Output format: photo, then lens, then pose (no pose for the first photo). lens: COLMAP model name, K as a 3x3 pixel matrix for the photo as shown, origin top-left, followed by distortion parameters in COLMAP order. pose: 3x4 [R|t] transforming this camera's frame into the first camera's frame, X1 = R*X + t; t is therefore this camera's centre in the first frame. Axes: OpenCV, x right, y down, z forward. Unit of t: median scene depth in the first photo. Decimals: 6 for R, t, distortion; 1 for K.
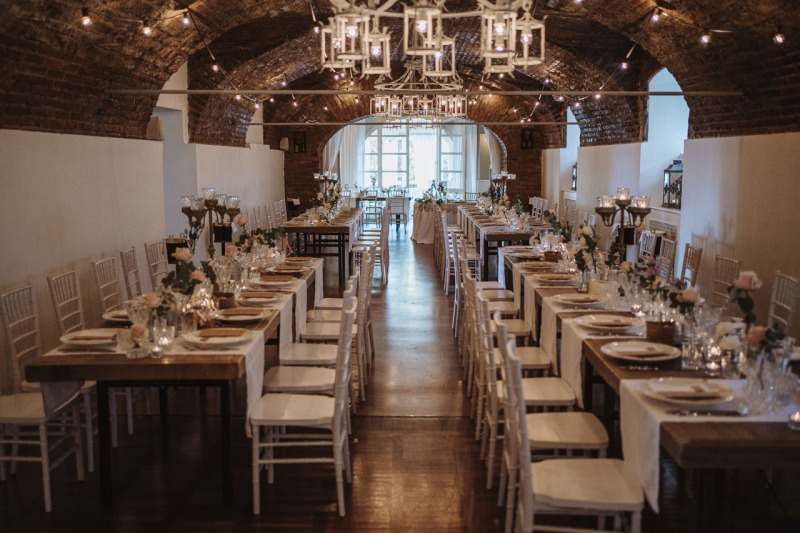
lens RADIAL K [[808.7, 0, 400.0], [0, 808.7, 266.5], [0, 0, 1]] dist [-0.042630, 0.155440]
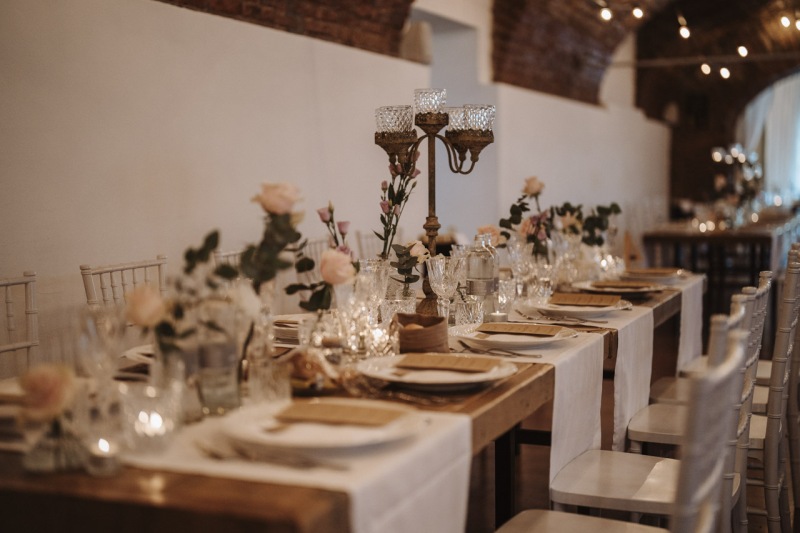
lens RADIAL K [[1127.2, 0, 398.2], [0, 1127.2, 263.9], [0, 0, 1]] dist [-0.163448, 1.069720]
pose [[0.923069, 0.028949, -0.383544, -0.009730], [-0.048470, 0.997969, -0.041325, 0.026690], [0.381569, 0.056736, 0.922597, 0.406023]]
